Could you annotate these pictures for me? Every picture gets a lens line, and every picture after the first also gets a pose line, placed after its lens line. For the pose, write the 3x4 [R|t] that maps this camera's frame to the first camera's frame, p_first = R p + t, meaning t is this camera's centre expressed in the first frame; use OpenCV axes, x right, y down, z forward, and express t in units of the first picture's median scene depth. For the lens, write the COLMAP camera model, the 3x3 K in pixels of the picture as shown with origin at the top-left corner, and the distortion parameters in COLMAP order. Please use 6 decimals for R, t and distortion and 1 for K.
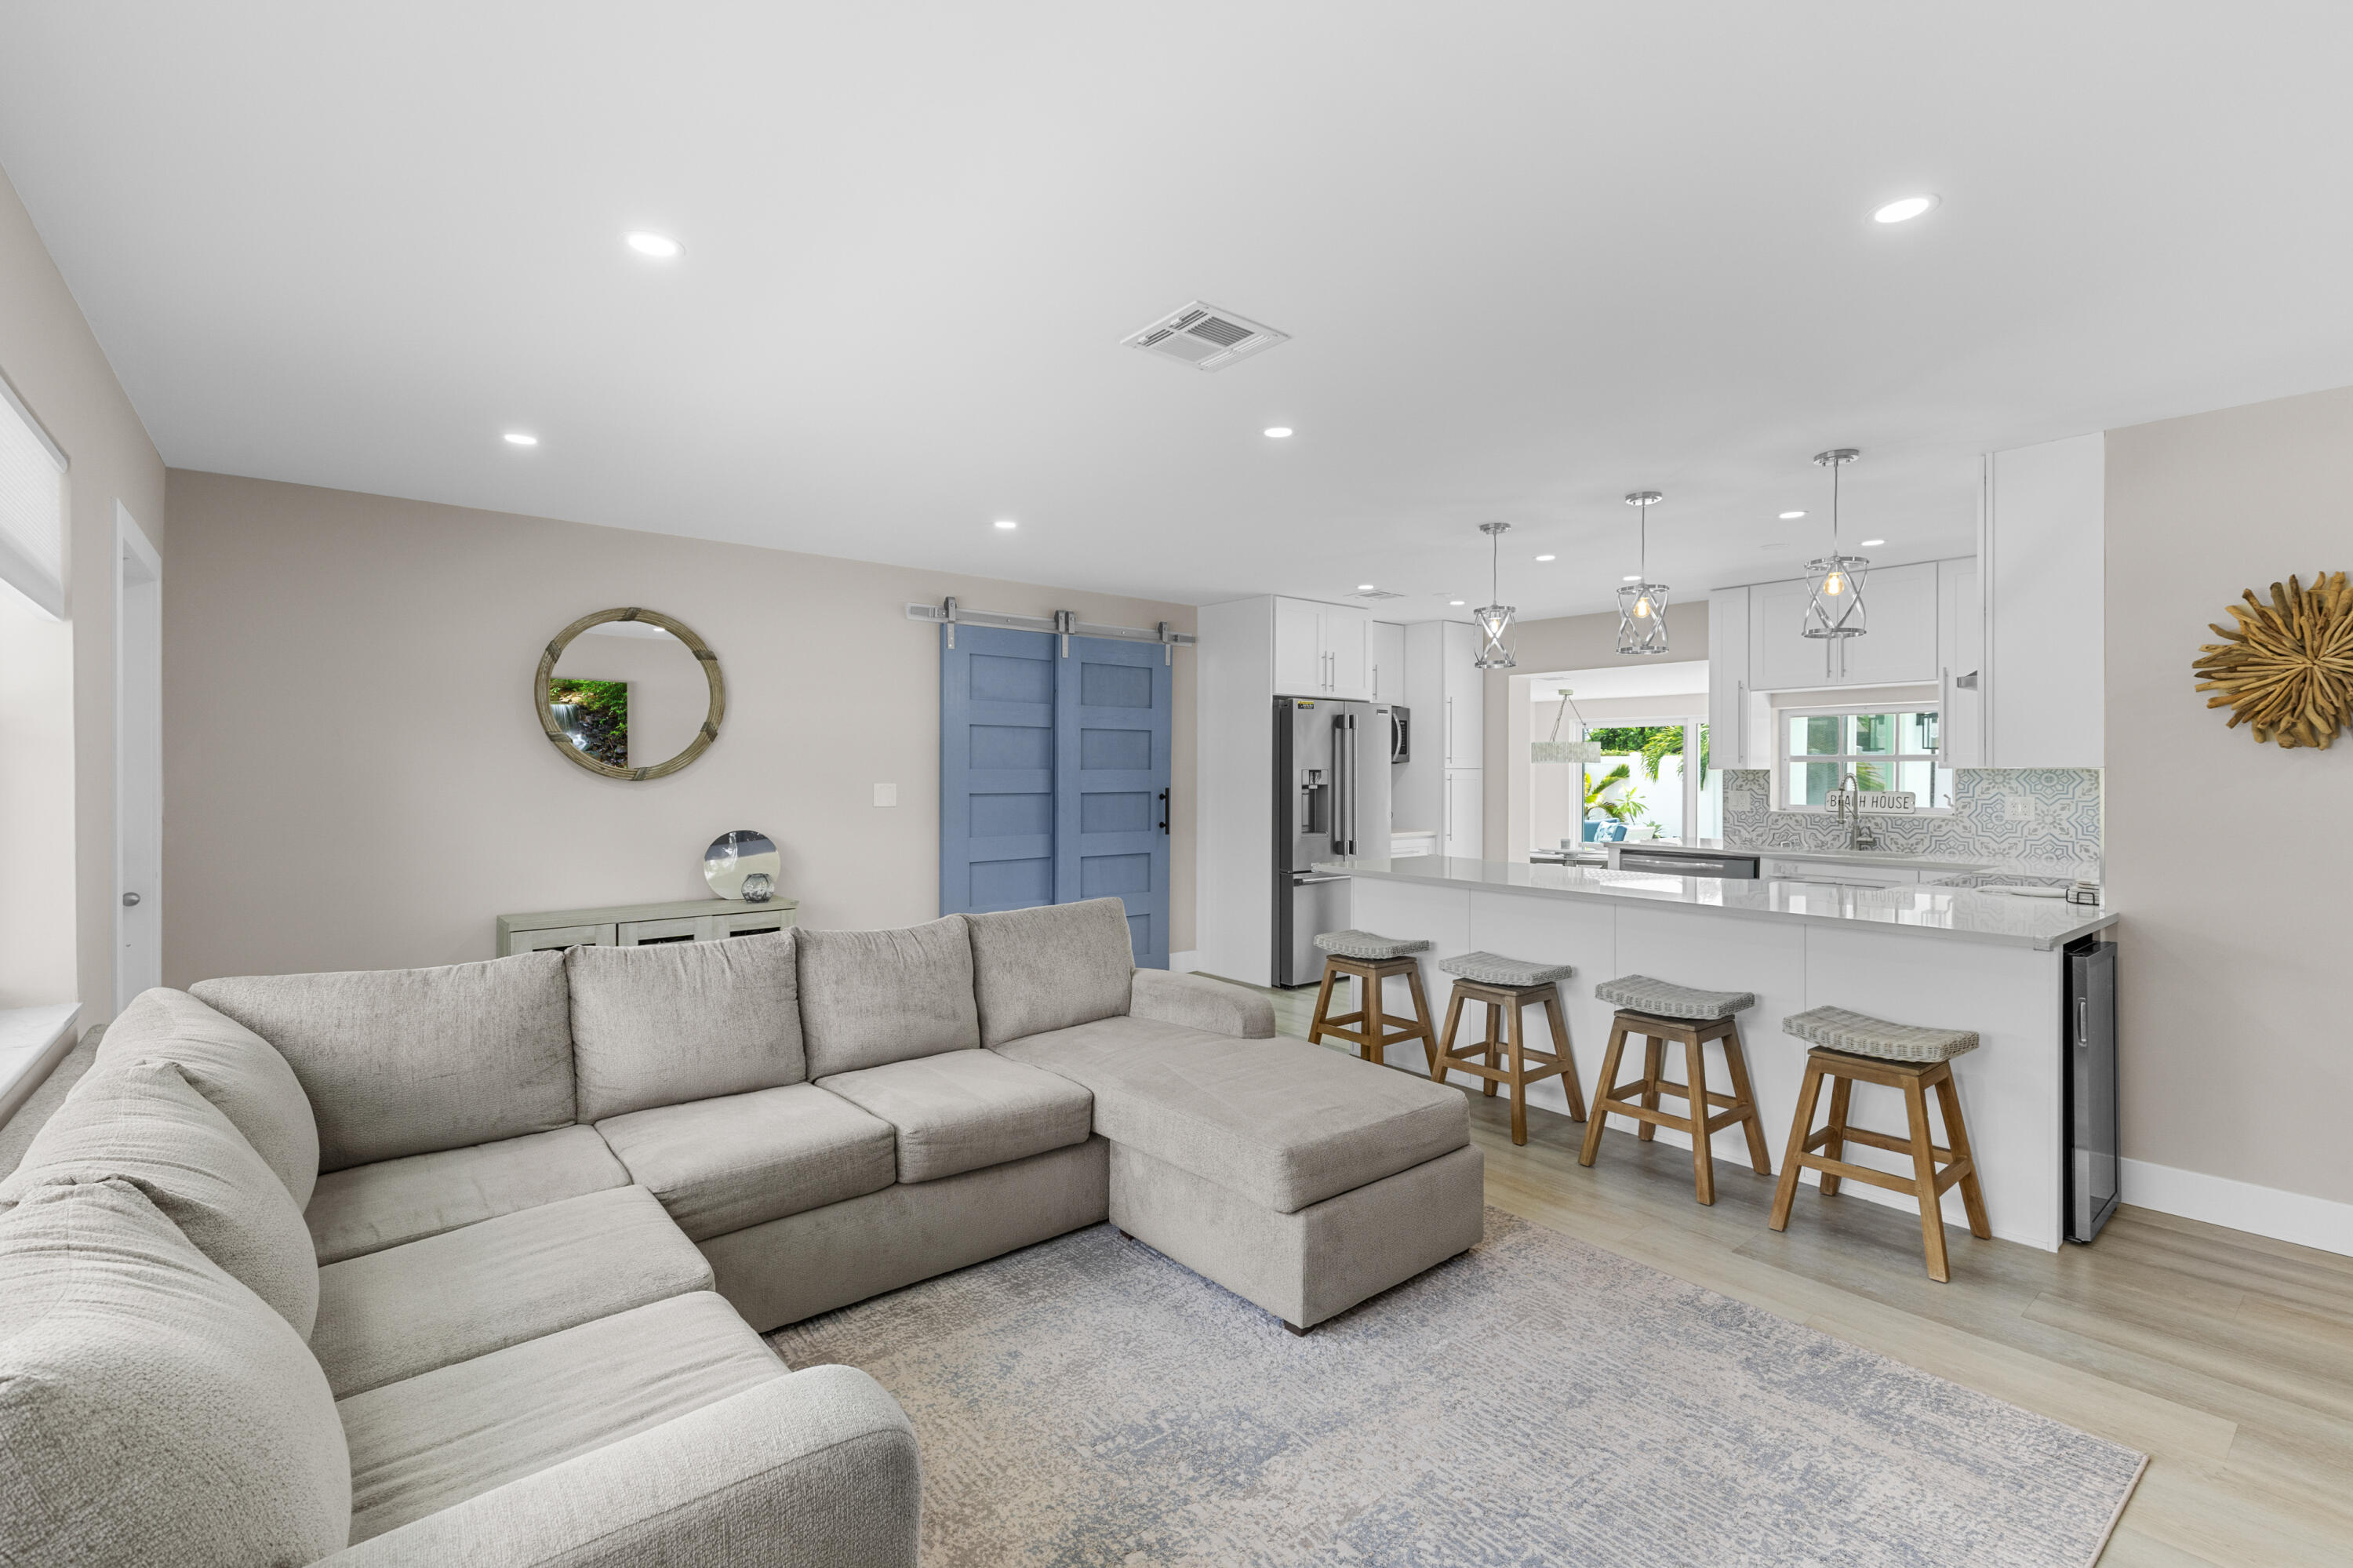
lens RADIAL K [[1053.6, 0, 1179.7], [0, 1053.6, 769.4], [0, 0, 1]] dist [0.005194, -0.000380]
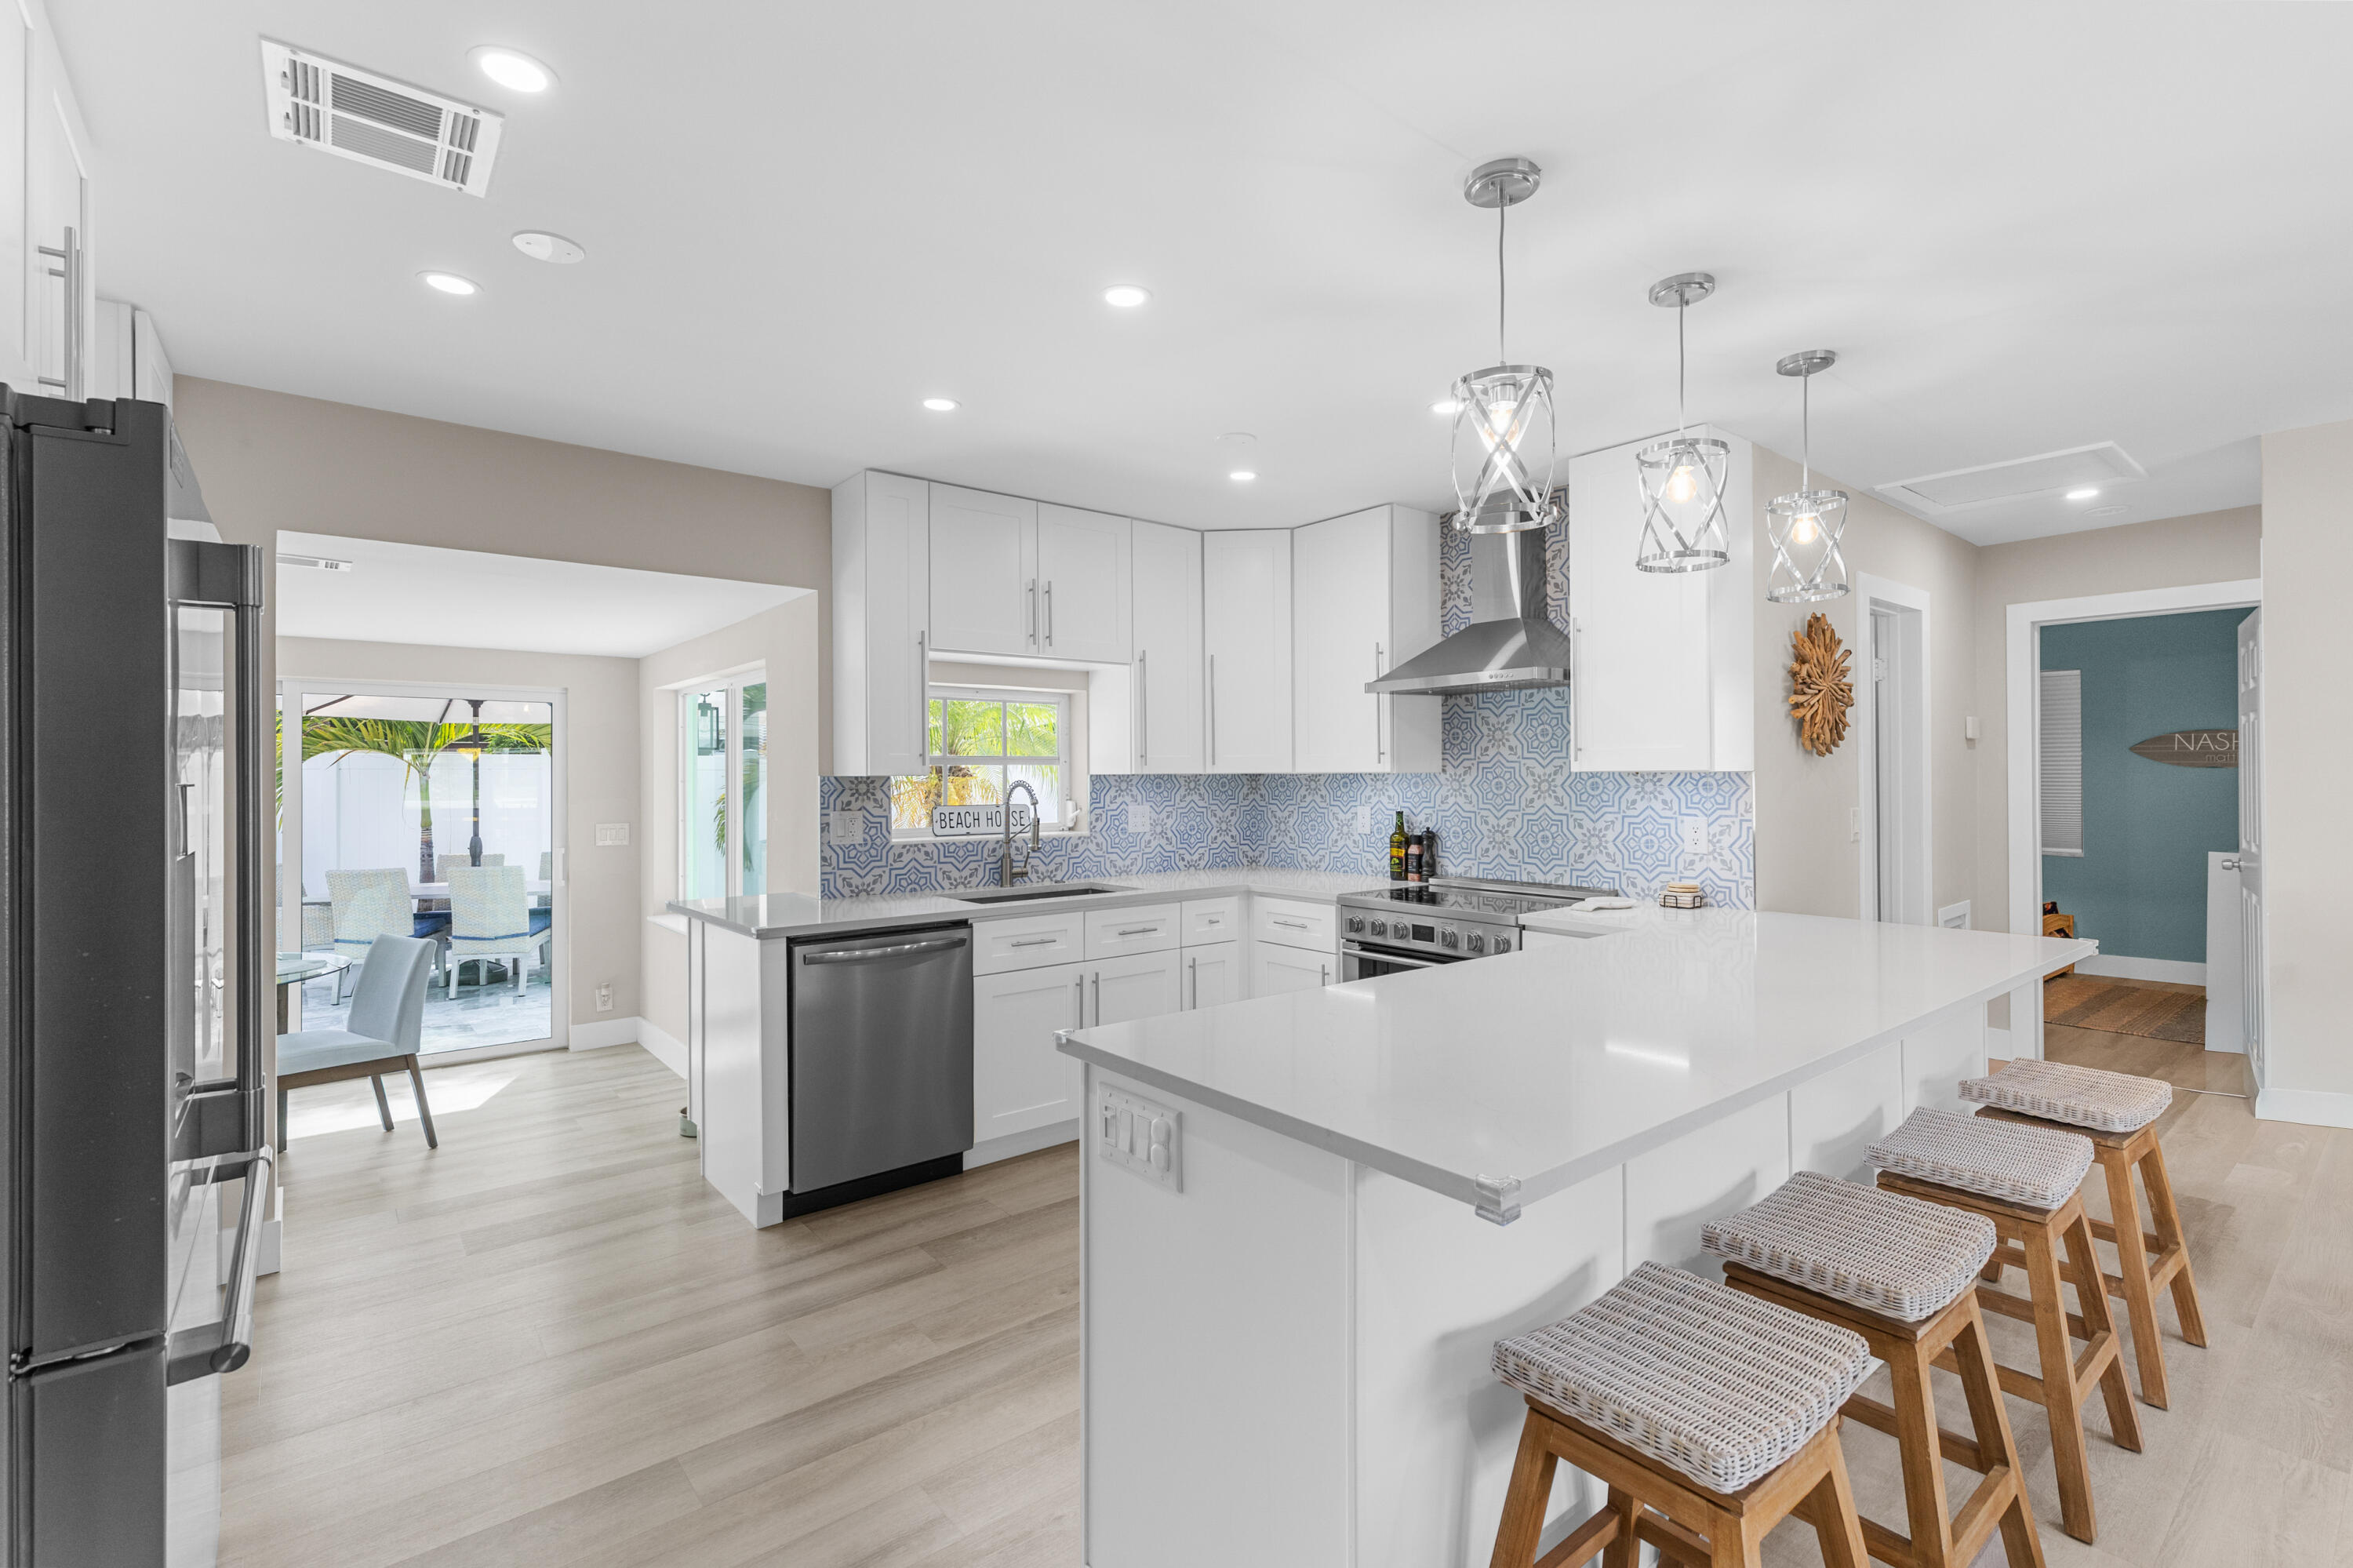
lens RADIAL K [[1057.6, 0, 1178.8], [0, 1057.6, 775.5], [0, 0, 1]] dist [0.005324, -0.000089]
pose [[0.005171, -0.003685, 0.999980, -0.091678], [0.002656, 0.999990, 0.003672, -0.002531], [-0.999983, 0.002637, 0.005181, 0.928934]]
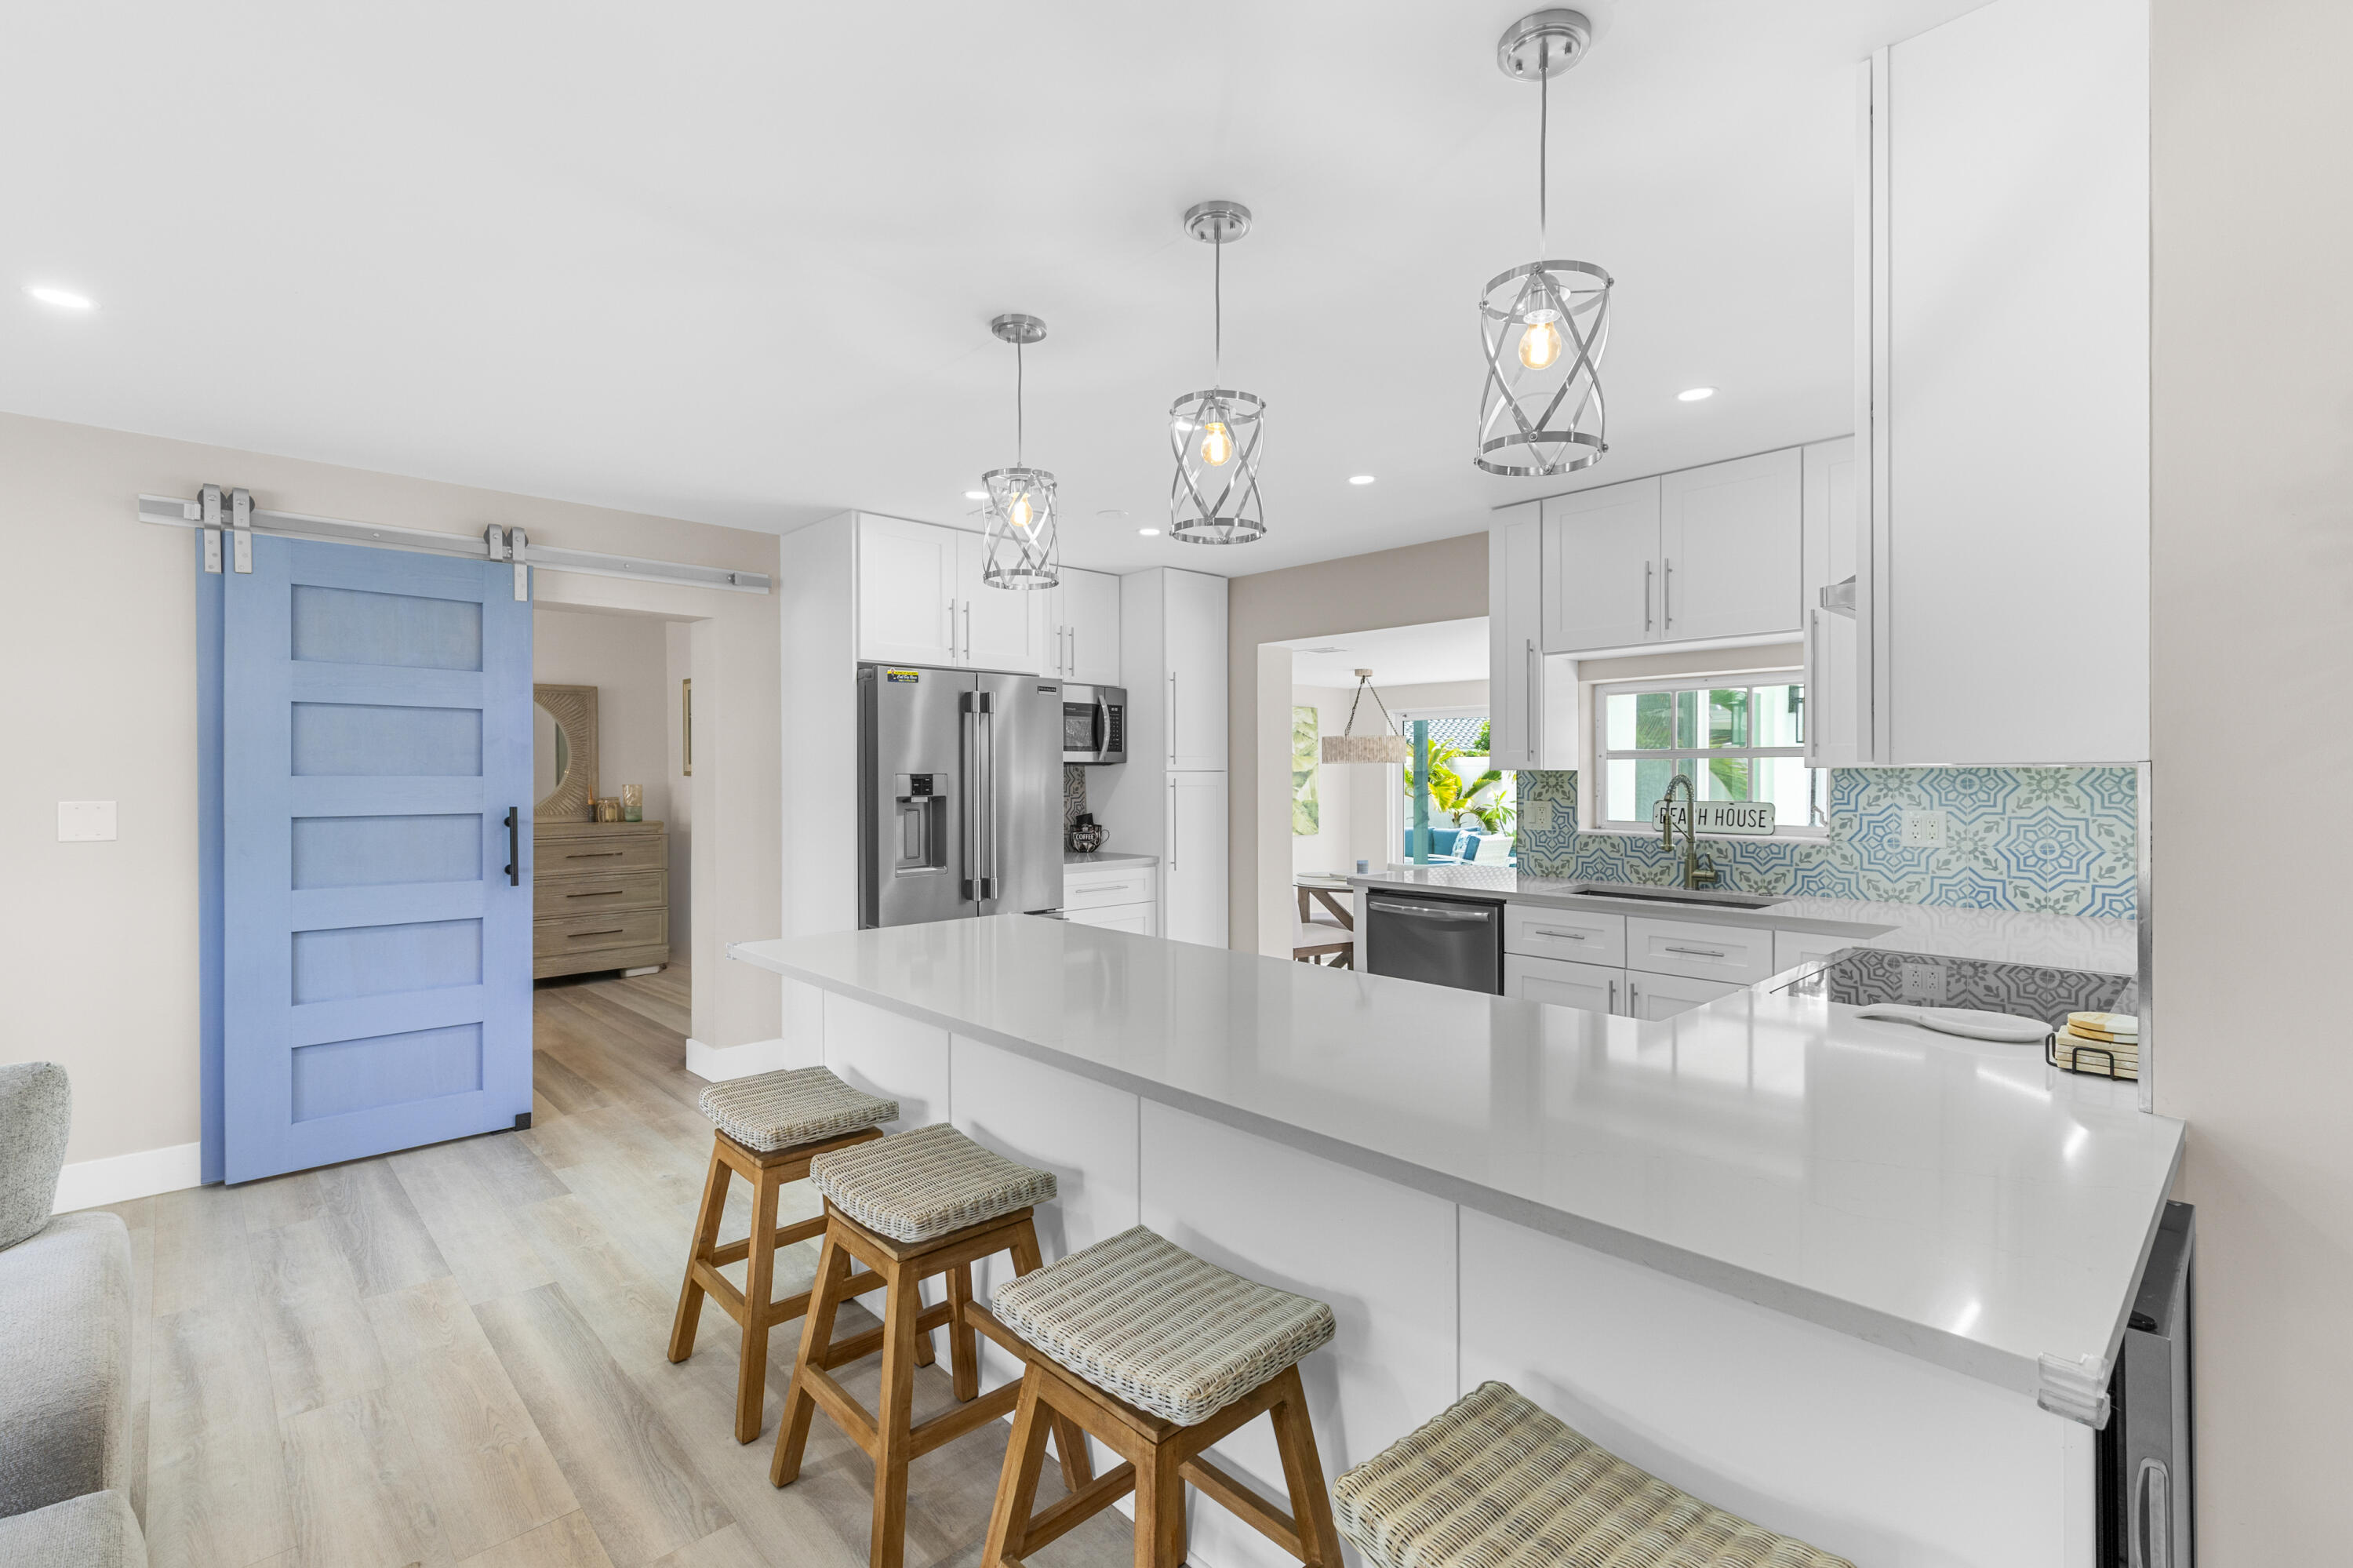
lens RADIAL K [[1057.6, 0, 1178.8], [0, 1057.6, 775.5], [0, 0, 1]] dist [0.005324, -0.000089]
pose [[0.997484, -0.004849, 0.070728, 0.282646], [0.004666, 0.999985, 0.002761, 0.000378], [-0.070741, -0.002424, 0.997492, 0.369821]]
